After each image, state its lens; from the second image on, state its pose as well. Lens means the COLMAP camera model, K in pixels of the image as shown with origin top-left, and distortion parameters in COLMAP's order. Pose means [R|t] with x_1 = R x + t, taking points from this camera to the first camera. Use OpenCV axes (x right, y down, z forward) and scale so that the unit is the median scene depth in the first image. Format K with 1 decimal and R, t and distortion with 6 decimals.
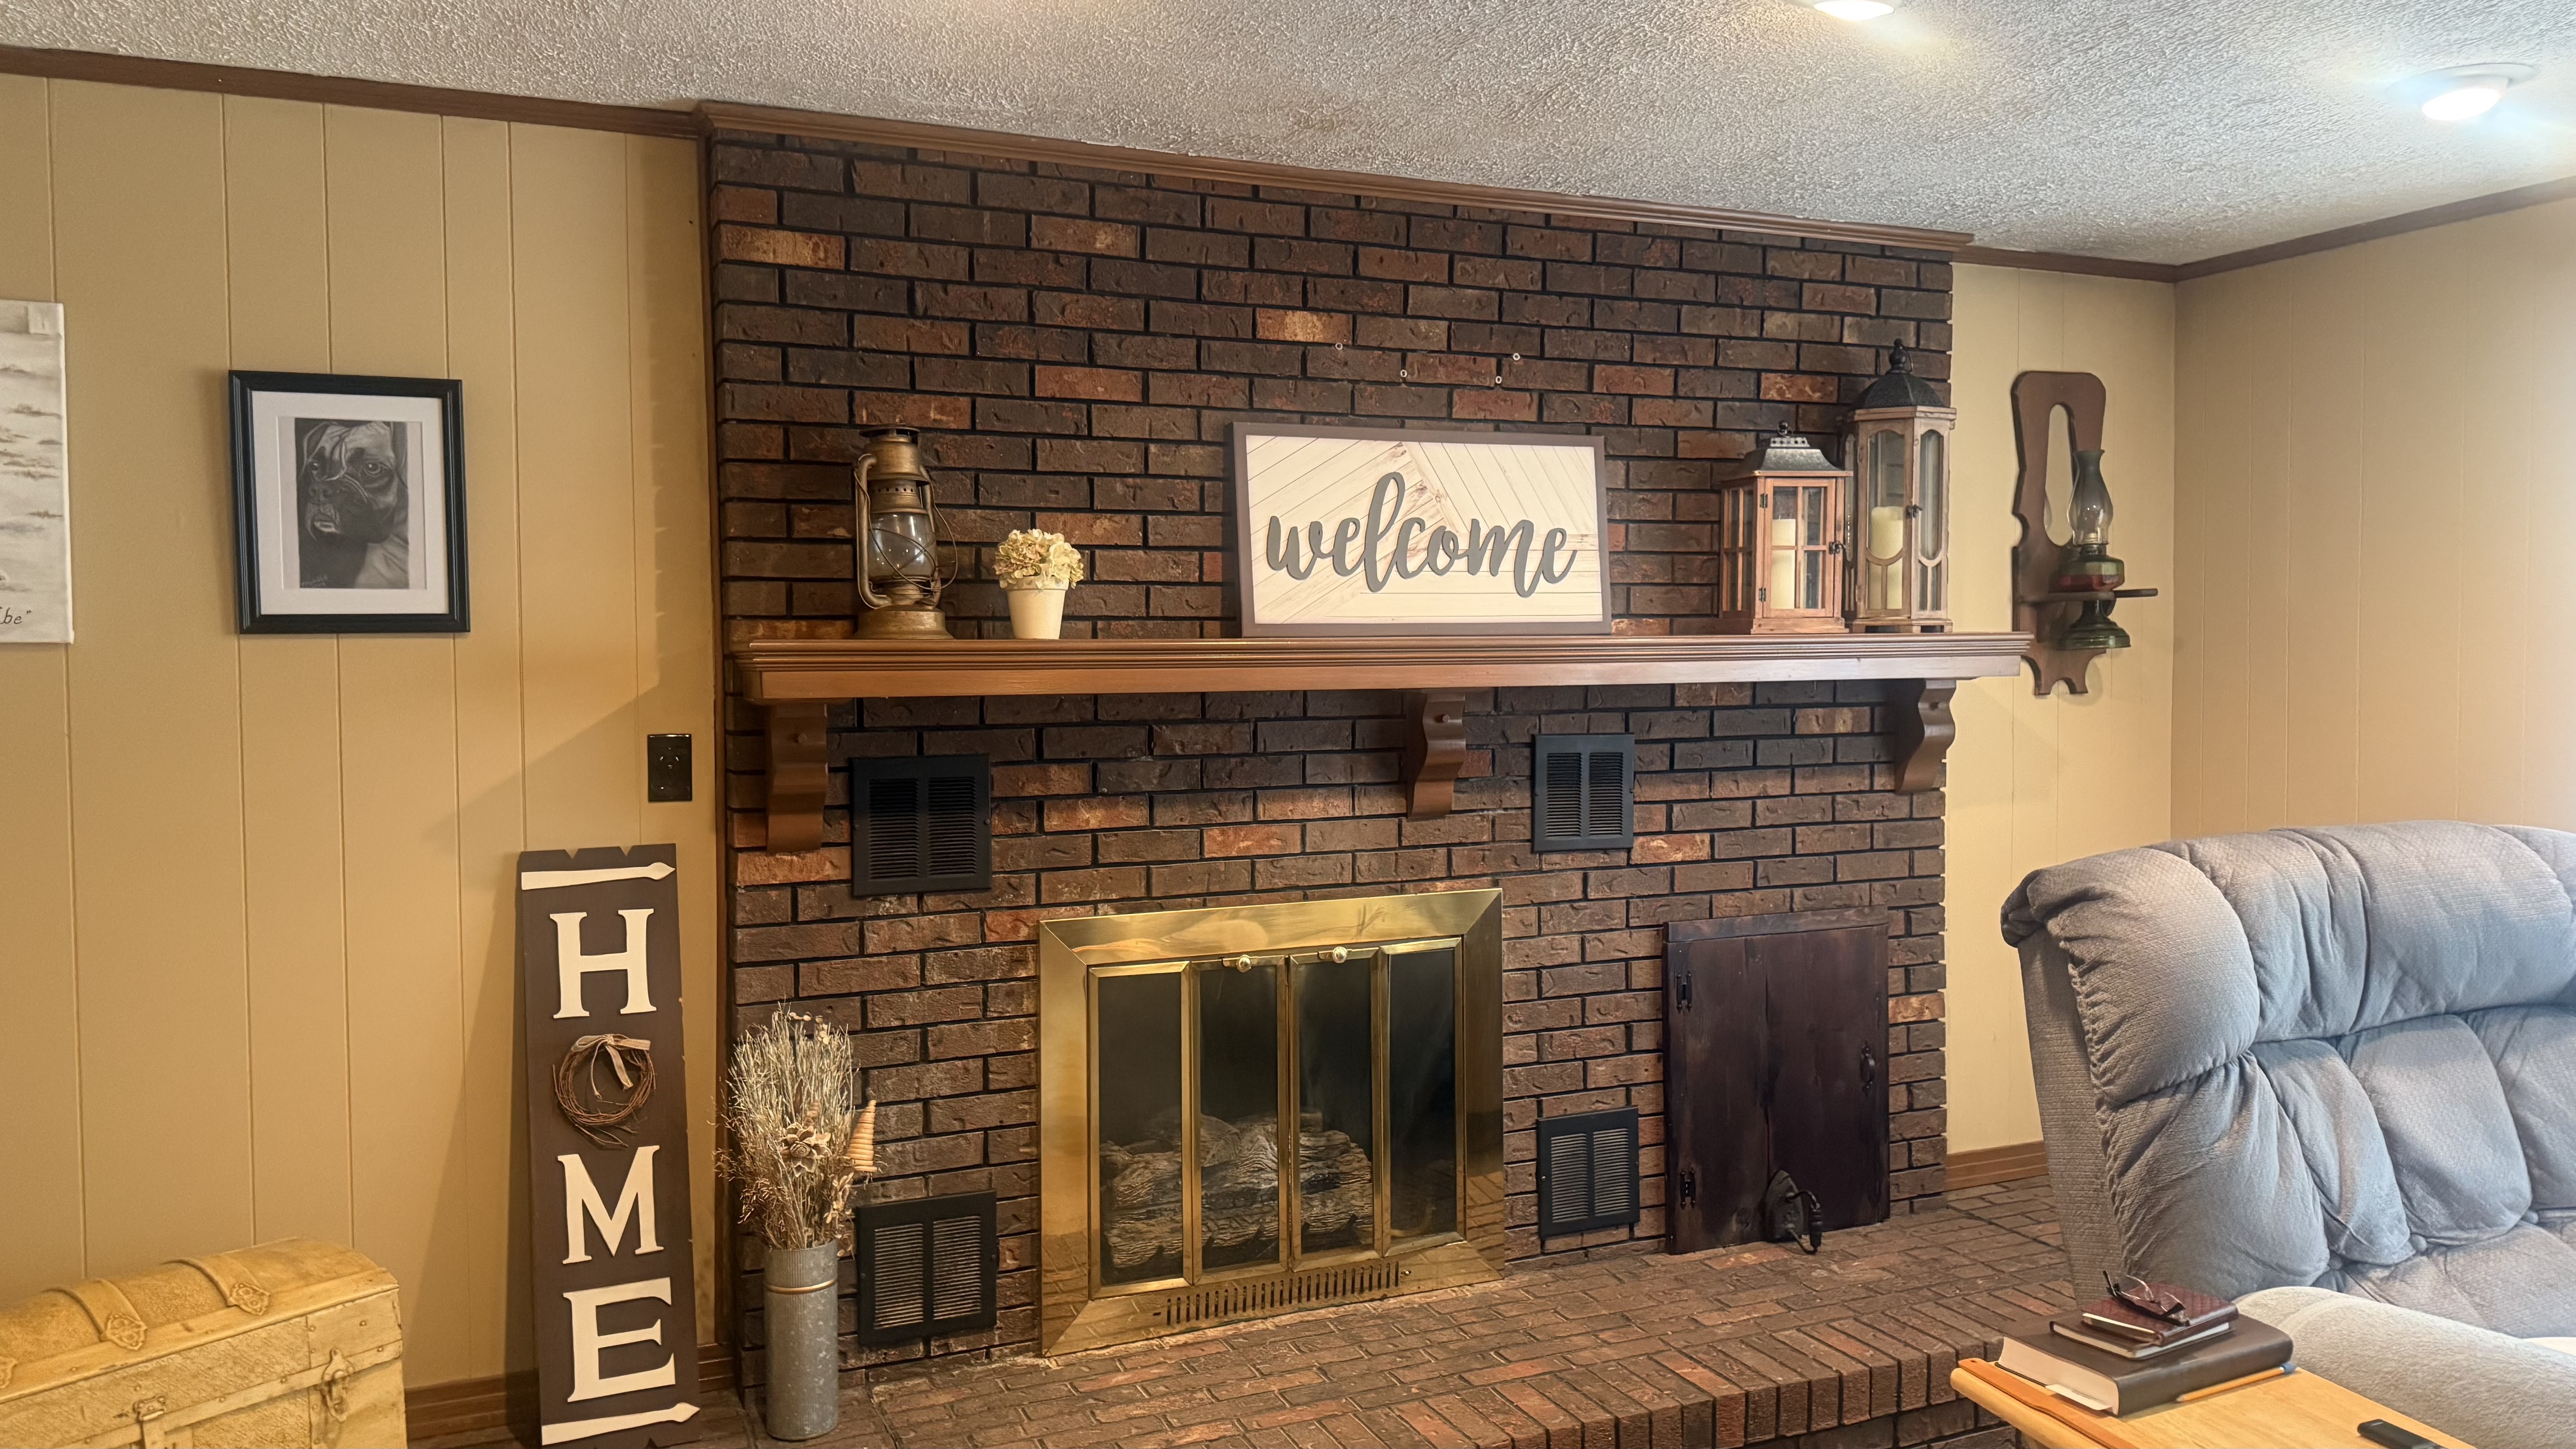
lens RADIAL K [[1778.1, 0, 1288.0], [0, 1778.1, 724.5], [0, 0, 1]] dist [0.156493, -0.324582]
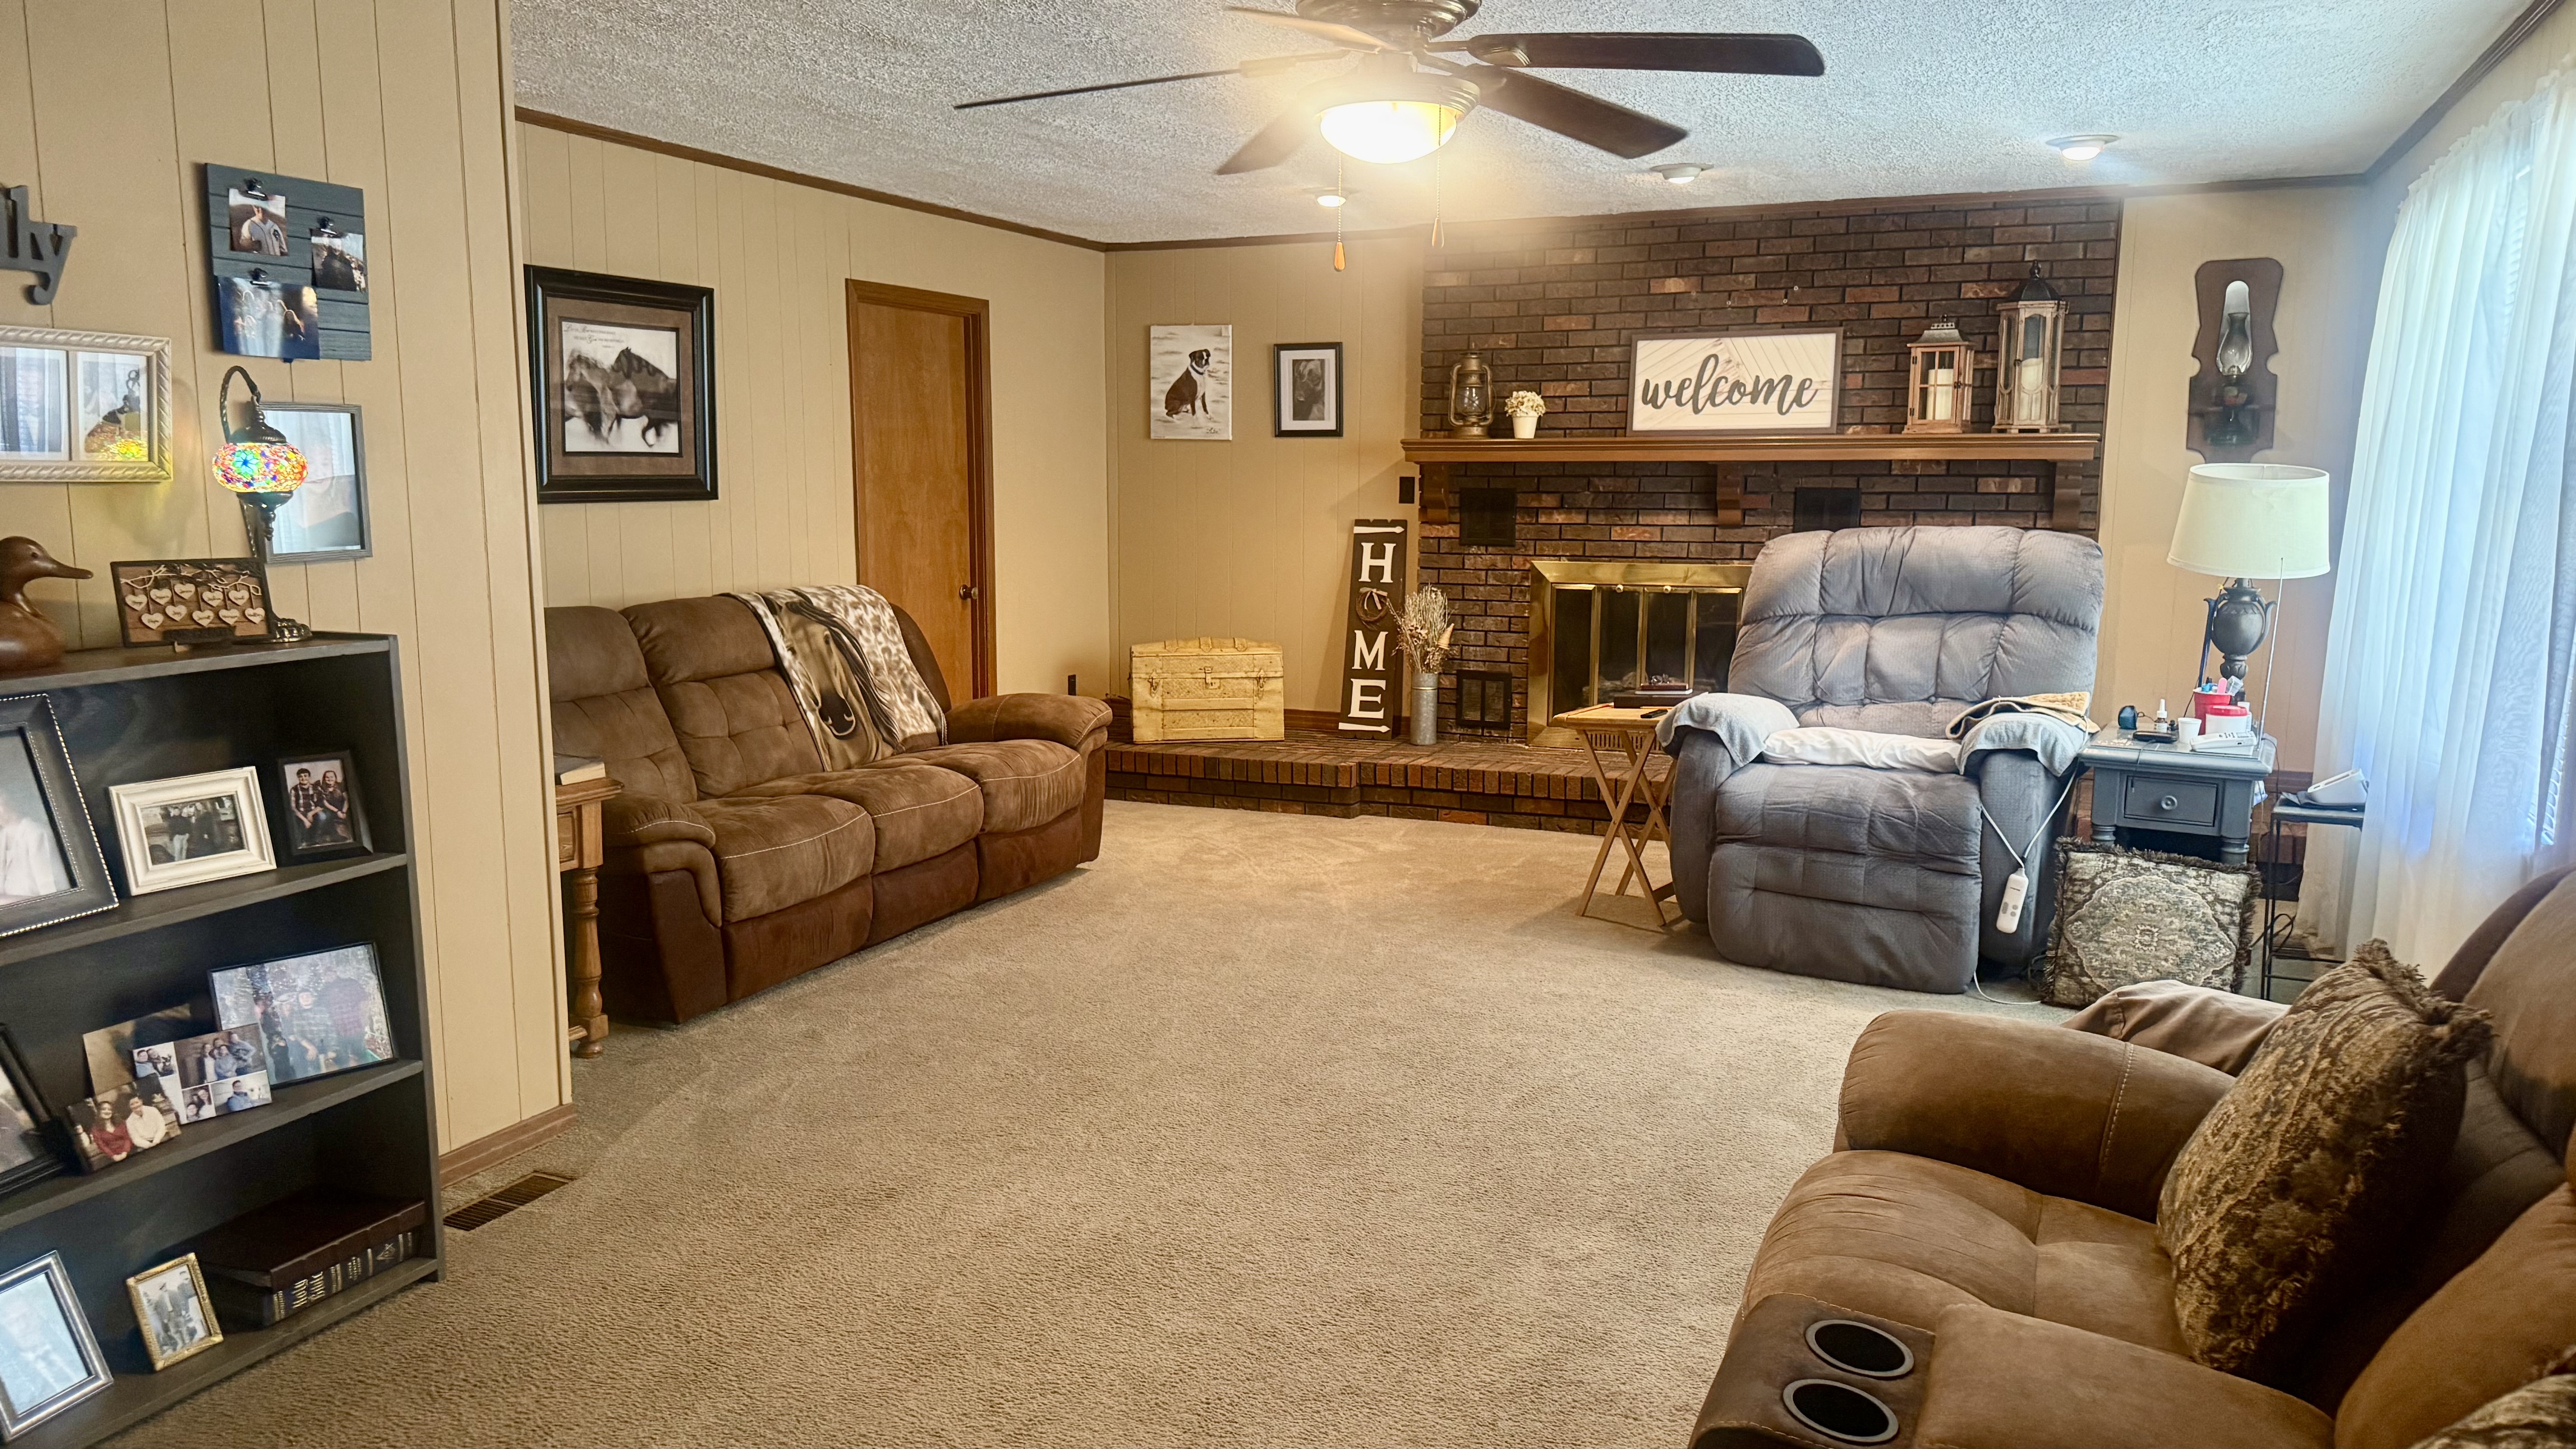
lens RADIAL K [[1778.1, 0, 1288.0], [0, 1778.1, 724.5], [0, 0, 1]] dist [0.156493, -0.324582]
pose [[0.682300, 0.114093, -0.722115, 1.310259], [-0.041591, 0.992205, 0.117469, 0.059305], [0.729888, -0.050115, 0.681727, -0.806959]]
